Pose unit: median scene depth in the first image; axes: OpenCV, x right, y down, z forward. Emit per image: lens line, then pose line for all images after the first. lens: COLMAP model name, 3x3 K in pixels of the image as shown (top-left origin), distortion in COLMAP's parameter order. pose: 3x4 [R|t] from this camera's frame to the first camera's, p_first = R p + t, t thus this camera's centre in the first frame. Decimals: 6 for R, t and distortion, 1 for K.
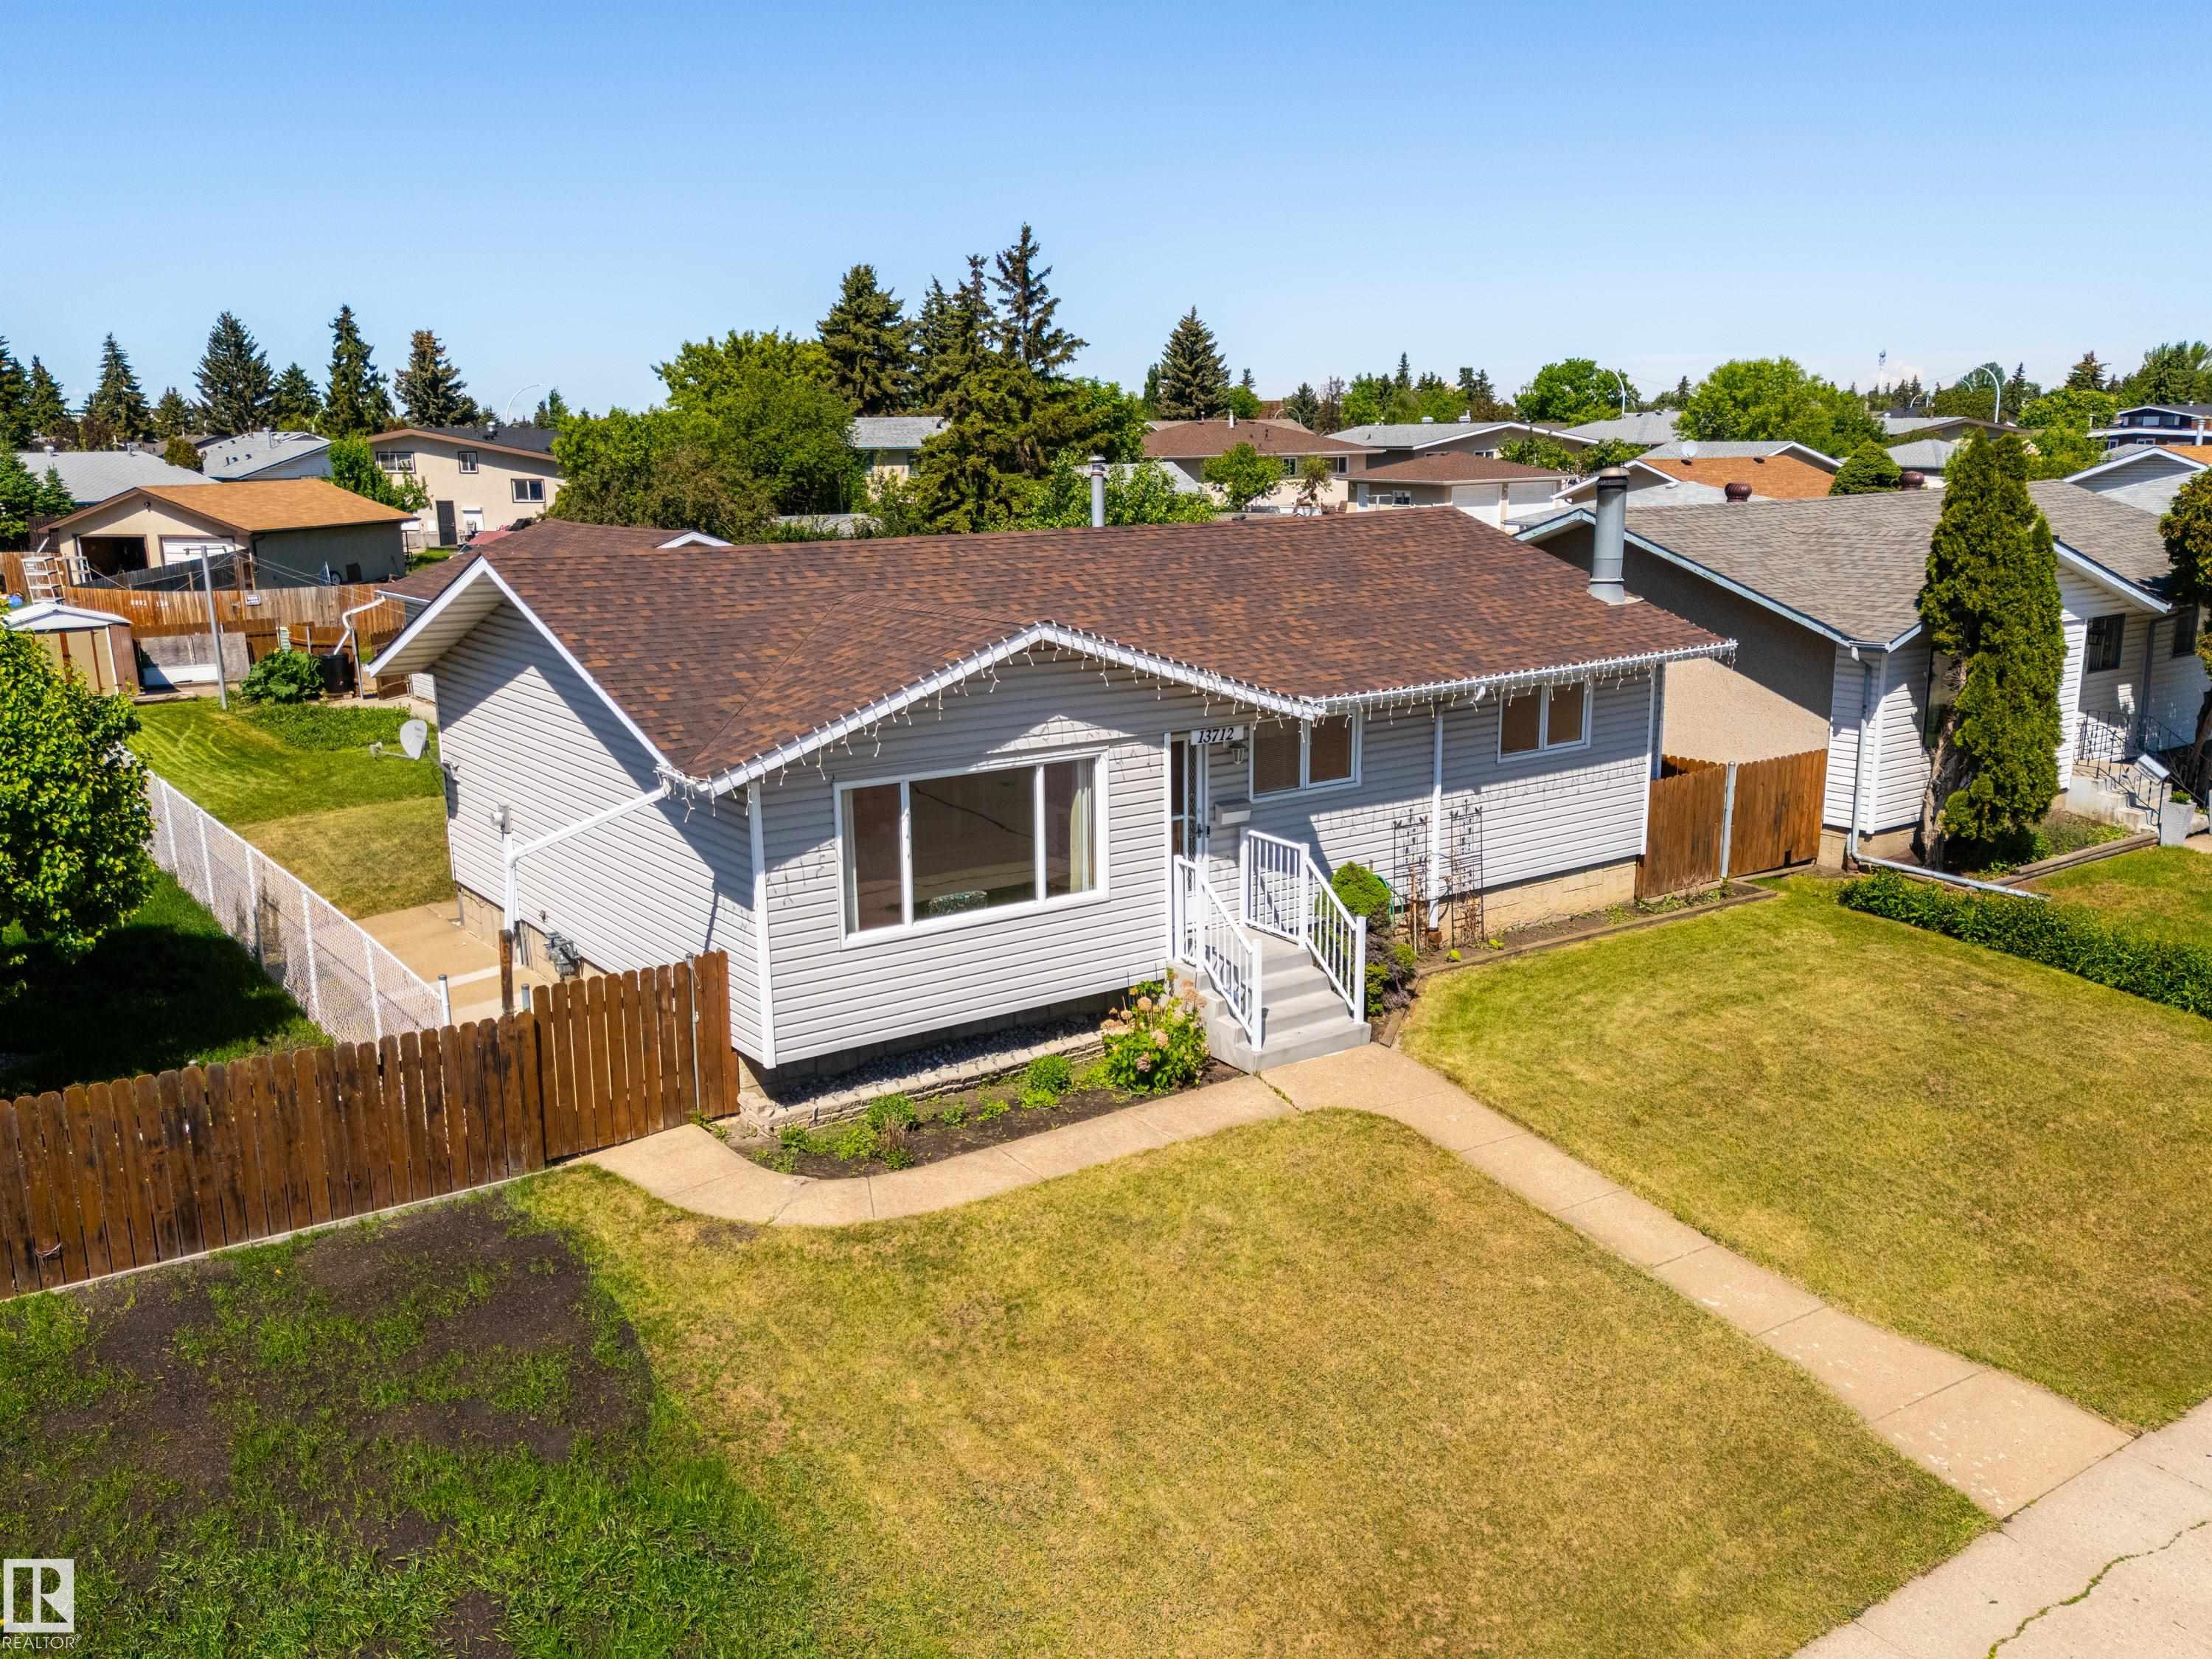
lens RADIAL K [[1857.6, 0, 1094.6], [0, 1857.6, 870.5], [0, 0, 1]] dist [0.050086, -0.008690]
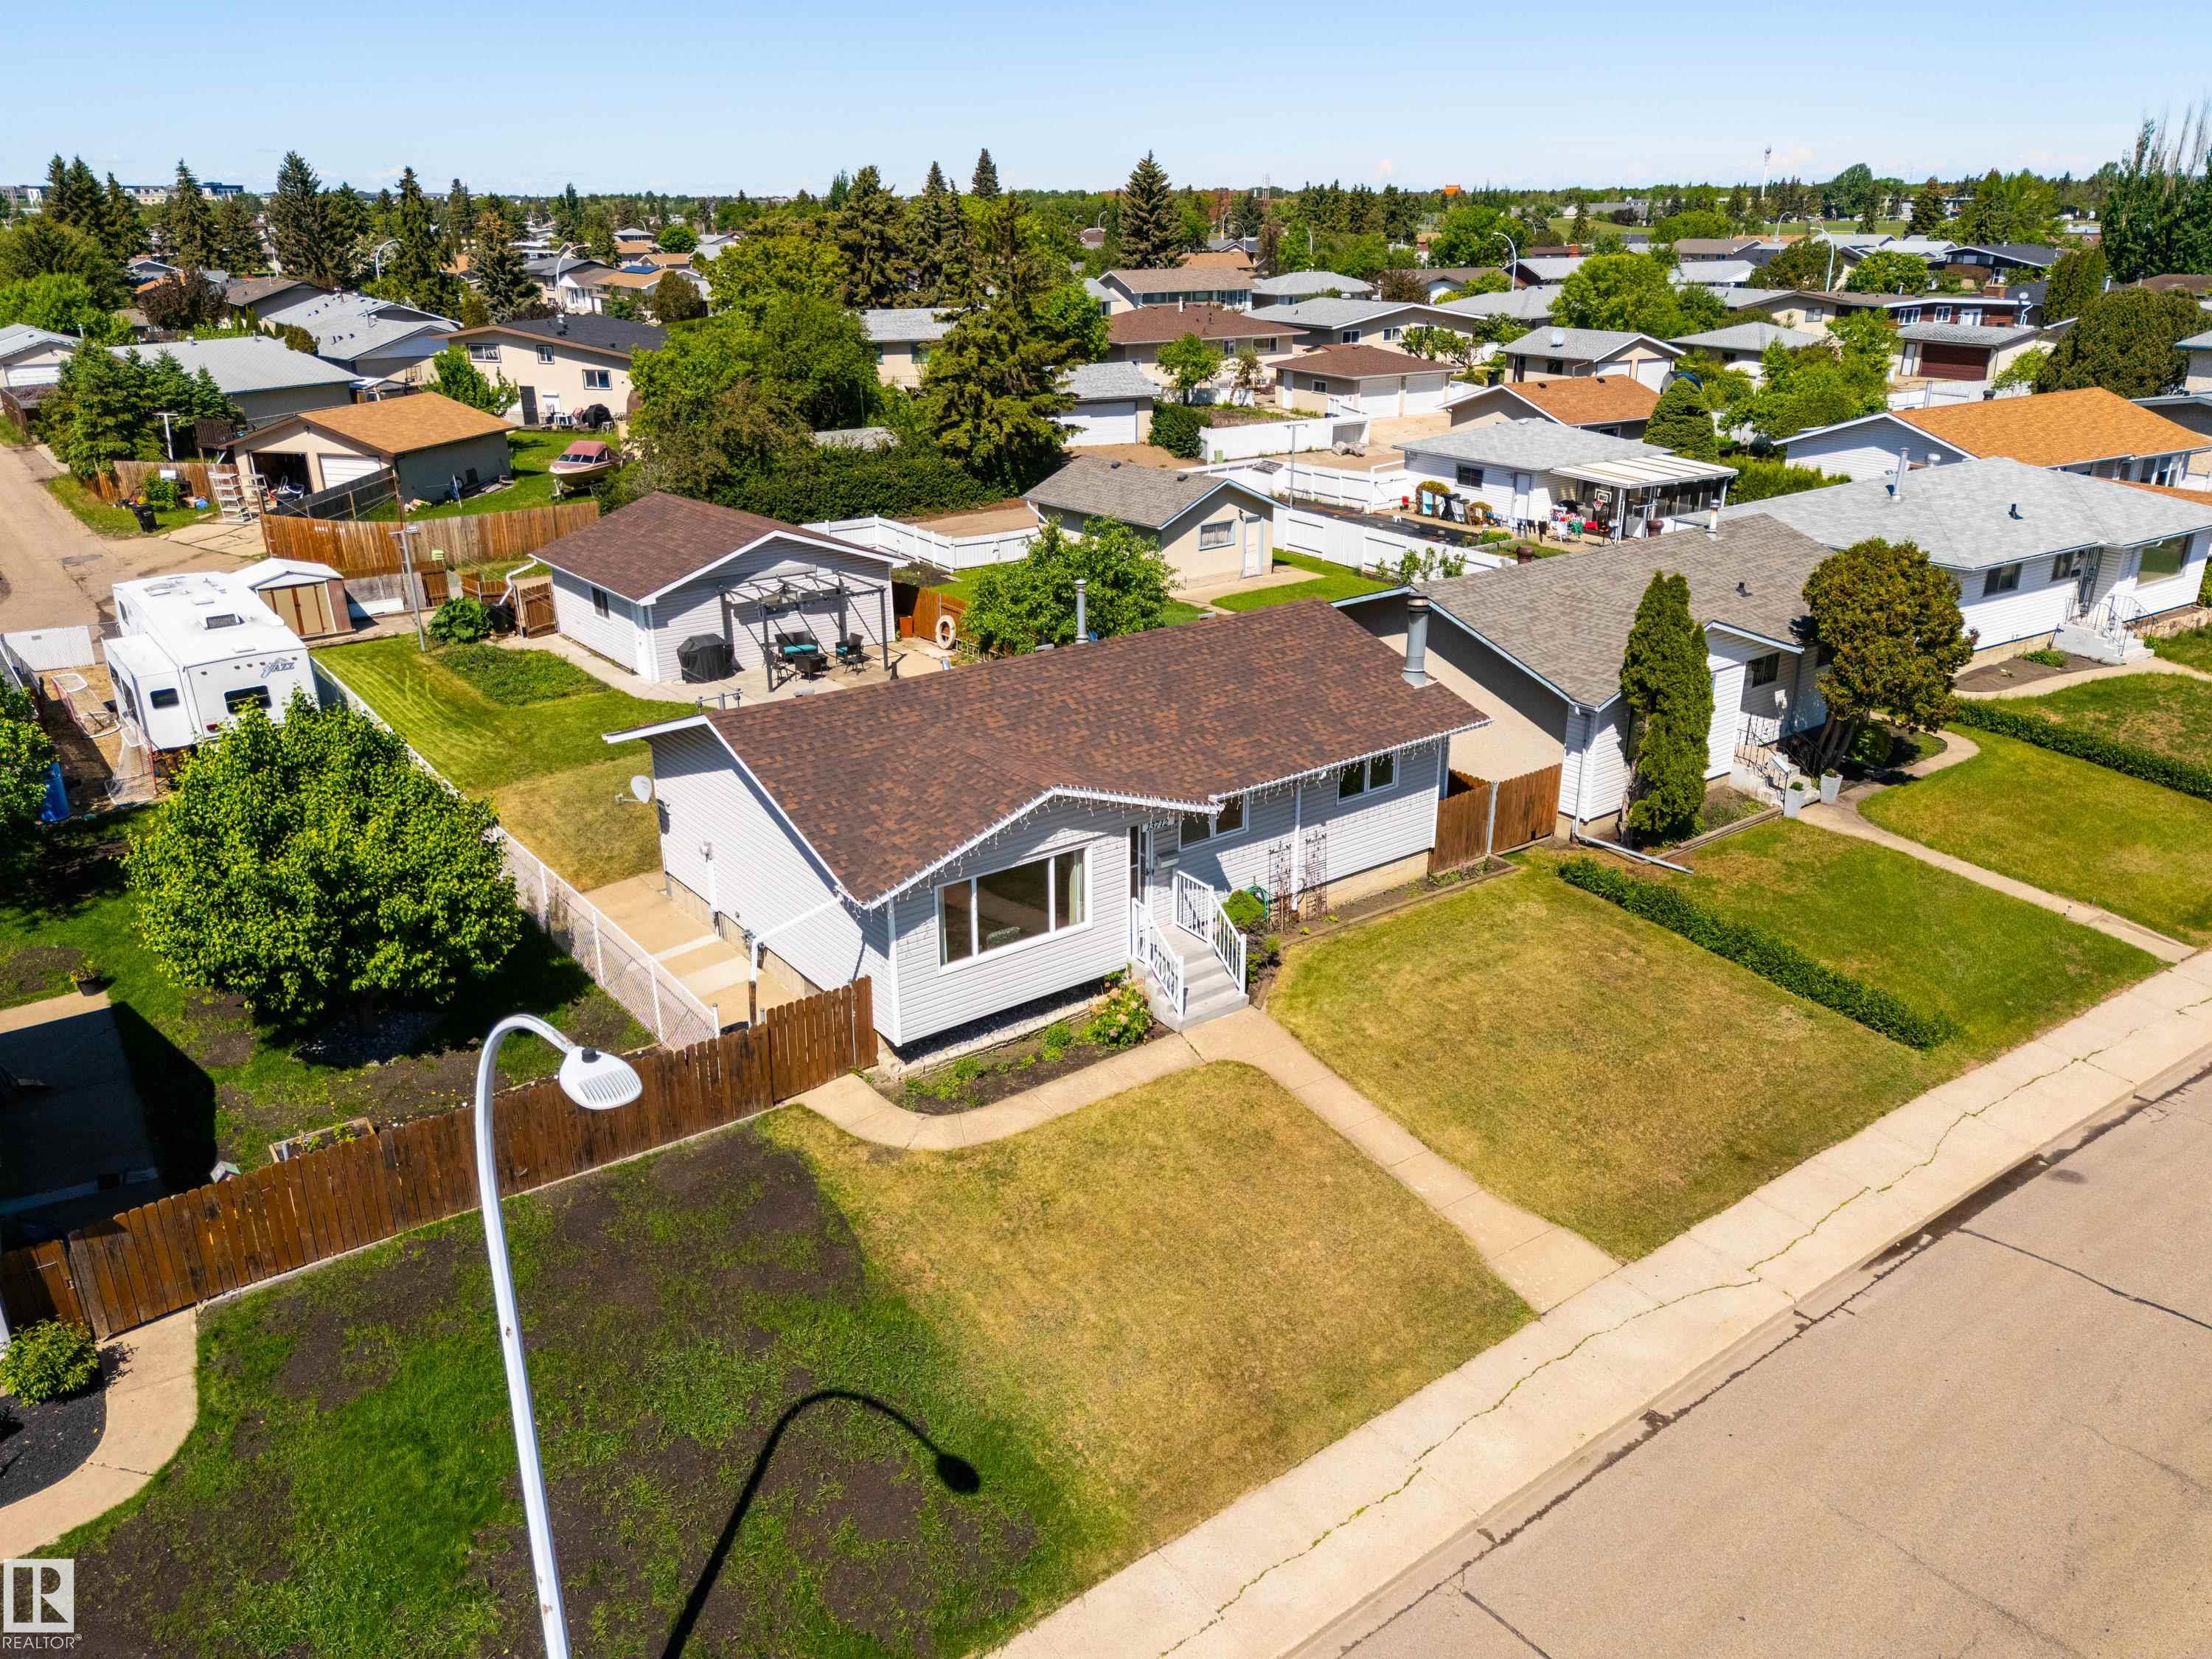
lens RADIAL K [[1615.8, 0, 1106.0], [0, 1615.8, 829.5], [0, 0, 1]] dist [0.075069, -0.062998]
pose [[0.999630, -0.002540, 0.027096, -0.018810], [-0.001101, 0.991045, 0.133522, -0.258571], [-0.027192, -0.133502, 0.990675, -0.415003]]
